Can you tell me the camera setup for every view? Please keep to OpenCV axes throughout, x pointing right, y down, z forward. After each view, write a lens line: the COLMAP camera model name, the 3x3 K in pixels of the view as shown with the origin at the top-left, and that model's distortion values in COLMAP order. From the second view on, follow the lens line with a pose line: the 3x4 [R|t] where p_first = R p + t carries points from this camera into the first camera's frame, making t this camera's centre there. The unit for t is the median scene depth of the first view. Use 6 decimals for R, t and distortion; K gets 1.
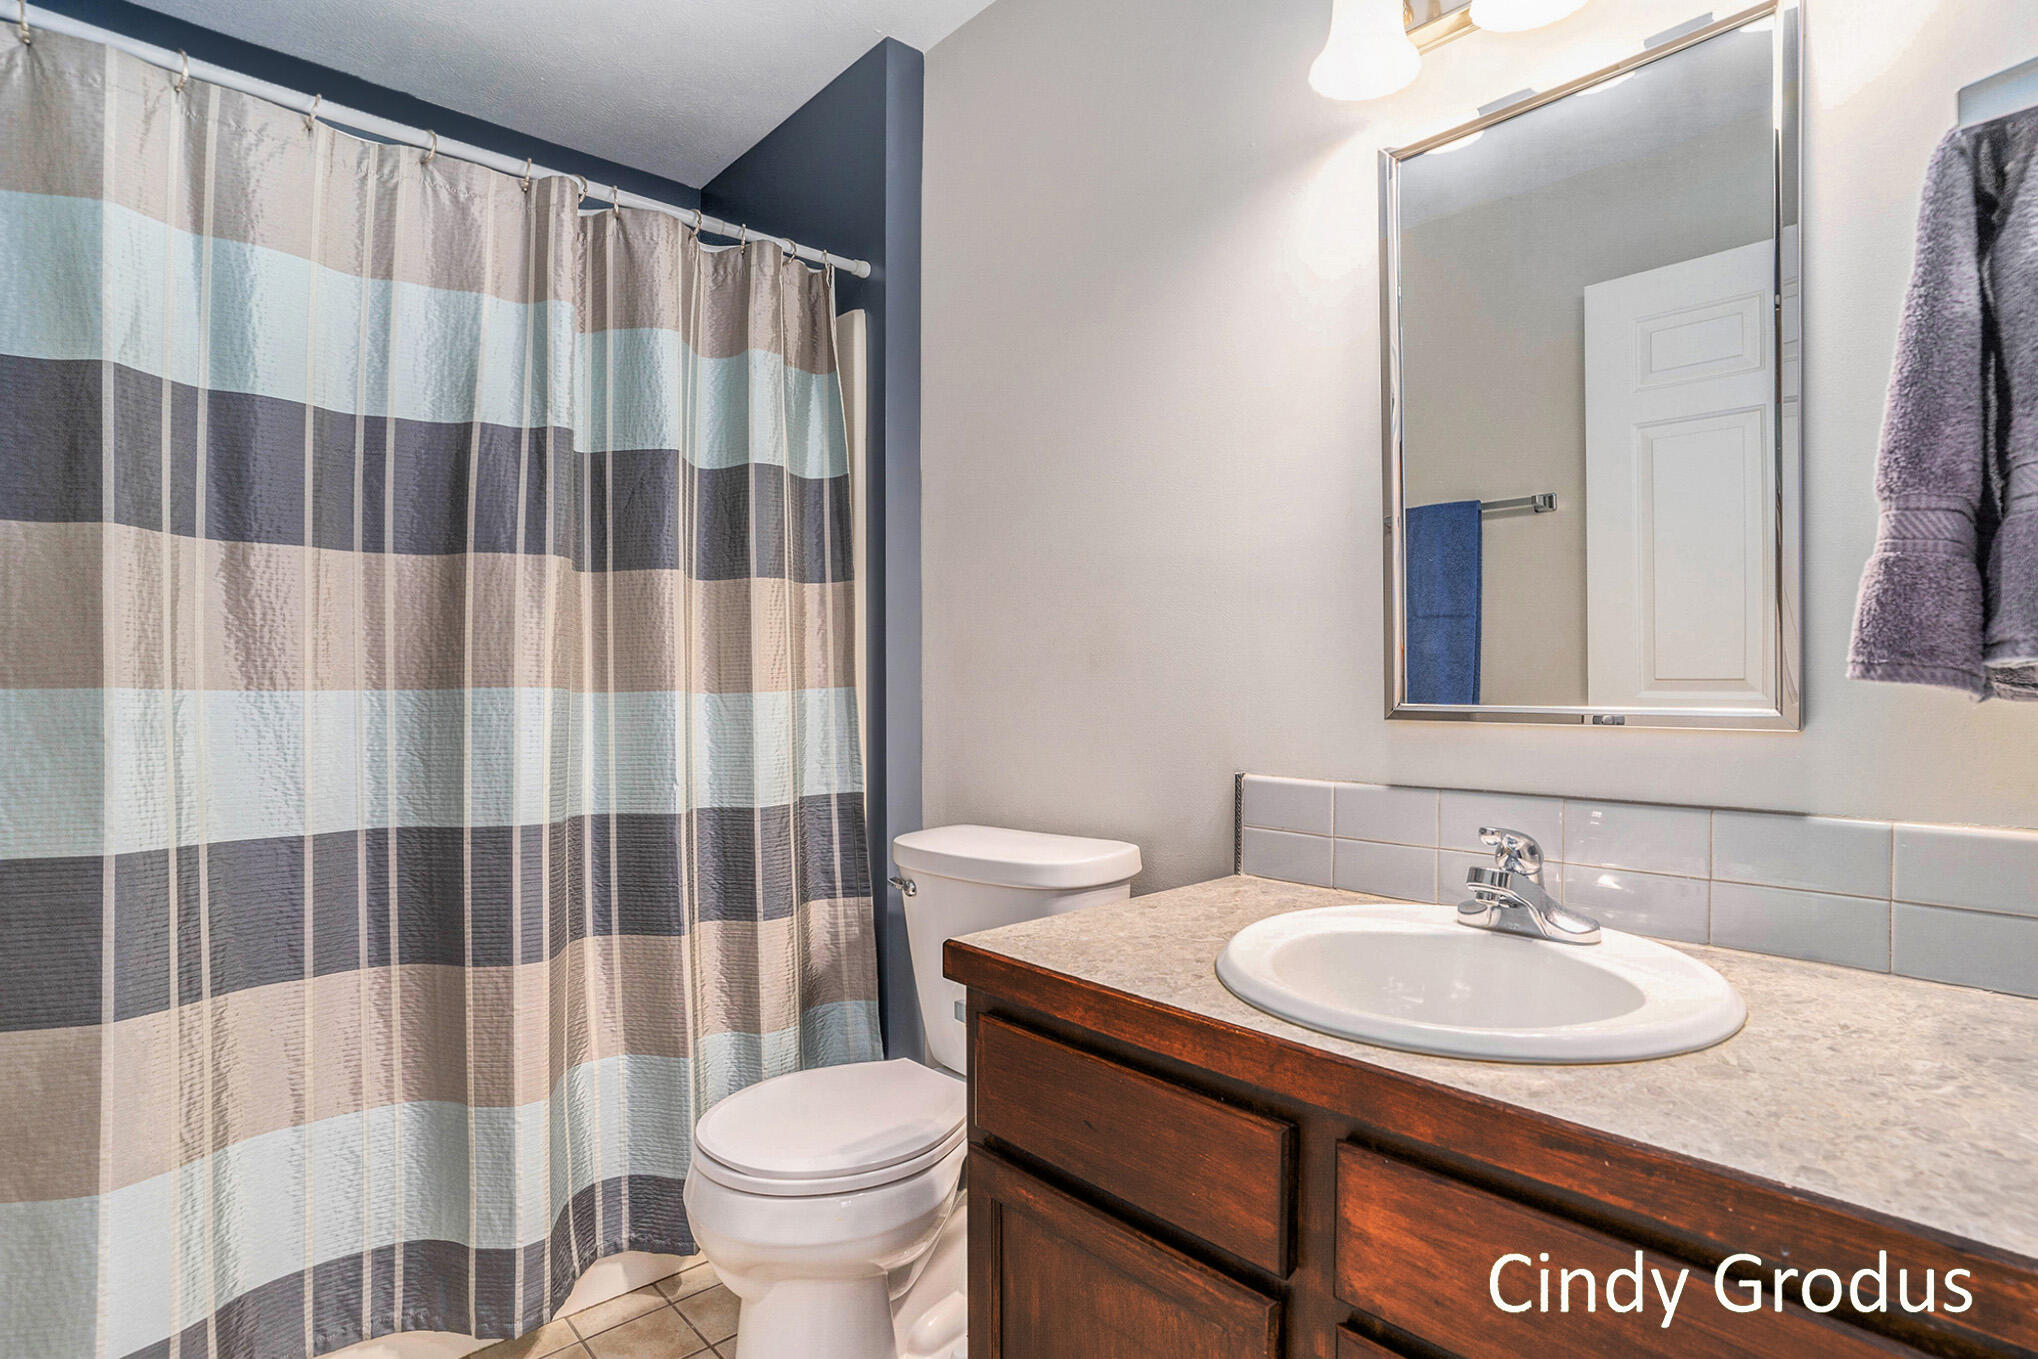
lens RADIAL K [[1008.7, 0, 1023.6], [0, 1008.7, 673.3], [0, 0, 1]] dist [-0.059068, 0.027272]
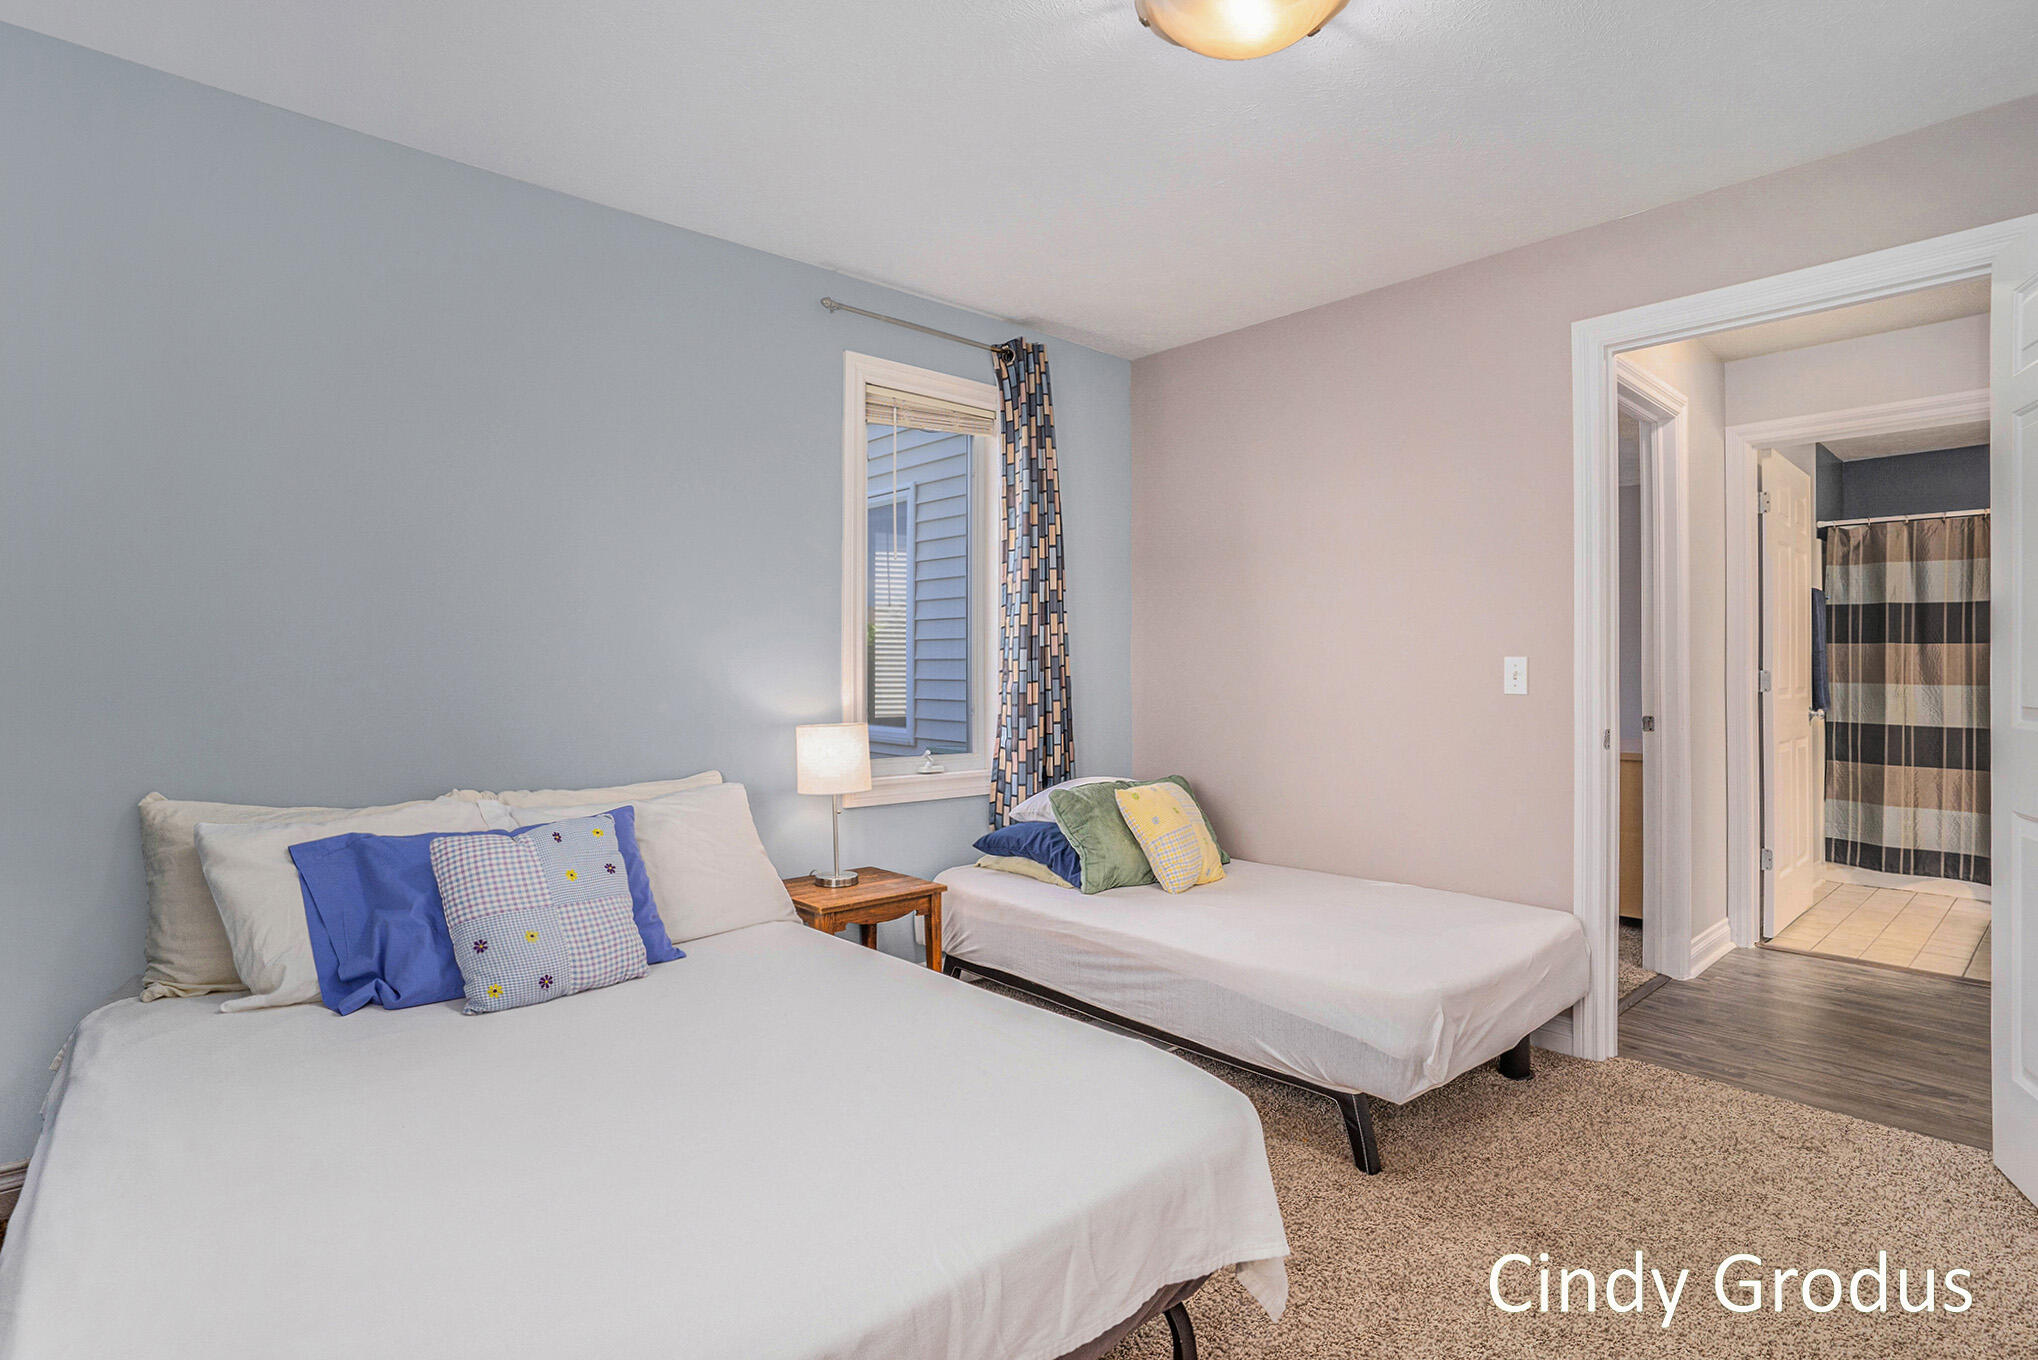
lens RADIAL K [[1008.7, 0, 1019.3], [0, 1008.7, 670.1], [0, 0, 1]] dist [-0.059068, 0.027272]
pose [[-0.017624, -0.000077, -0.999845, 2.953528], [0.000145, 1.000000, -0.000079, -0.038221], [0.999845, -0.000147, -0.017624, -2.342018]]
